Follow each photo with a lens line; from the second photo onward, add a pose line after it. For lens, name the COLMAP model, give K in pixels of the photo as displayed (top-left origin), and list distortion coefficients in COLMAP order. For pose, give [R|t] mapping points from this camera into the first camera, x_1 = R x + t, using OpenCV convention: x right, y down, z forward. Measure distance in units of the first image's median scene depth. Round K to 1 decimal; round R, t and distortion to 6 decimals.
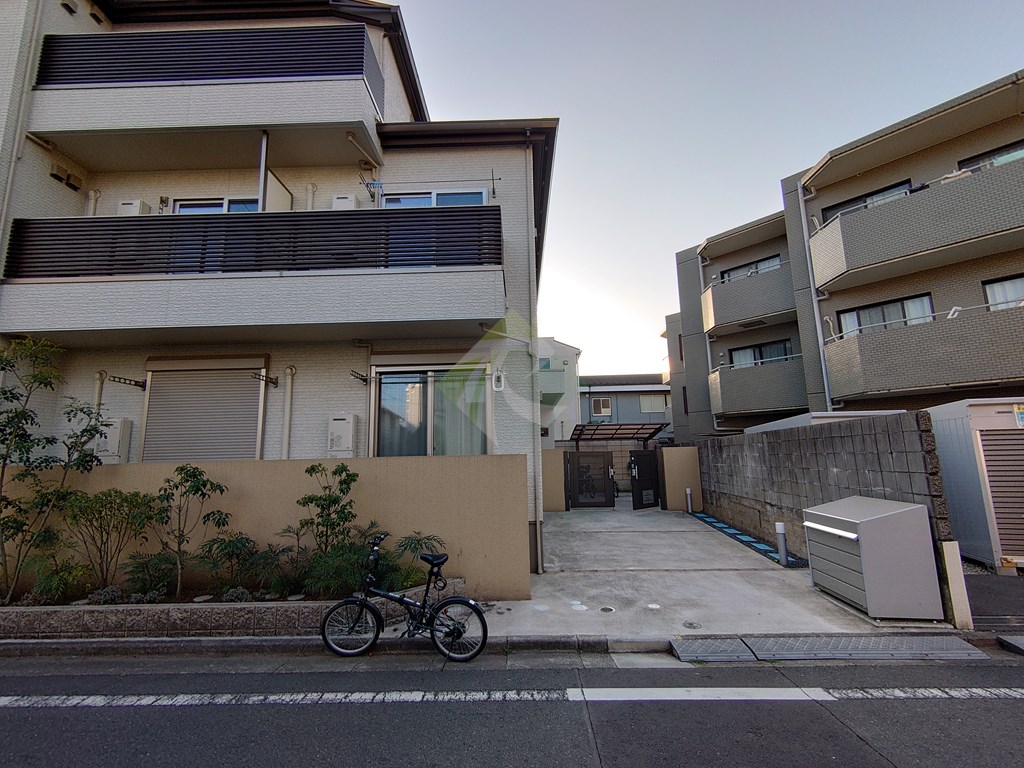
lens RADIAL K [[440.3, 0, 511.0], [0, 440.3, 385.6], [0, 0, 1]] dist [0.001826, -0.001051]
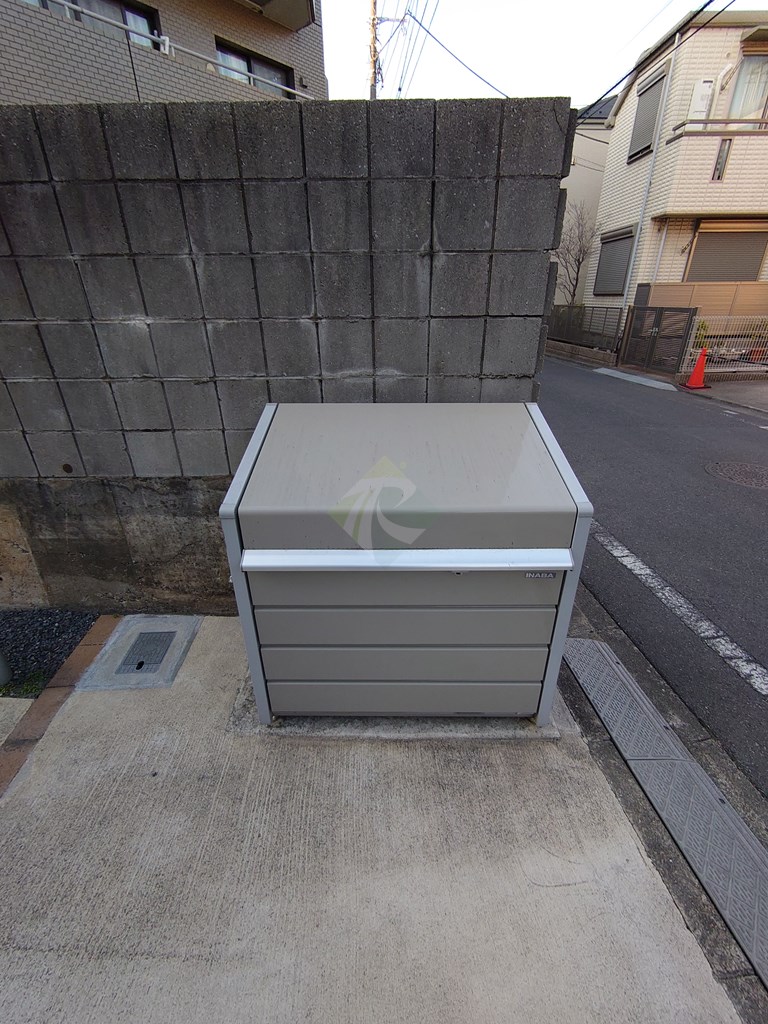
lens RADIAL K [[440.3, 0, 386.4], [0, 440.3, 514.3], [0, 0, 1]] dist [0.001826, -0.001051]
pose [[-0.118096, -0.420502, 0.899573, 0.389606], [-0.152764, 0.902821, 0.401966, 0.156094], [-0.981181, -0.089951, -0.170857, 0.835116]]
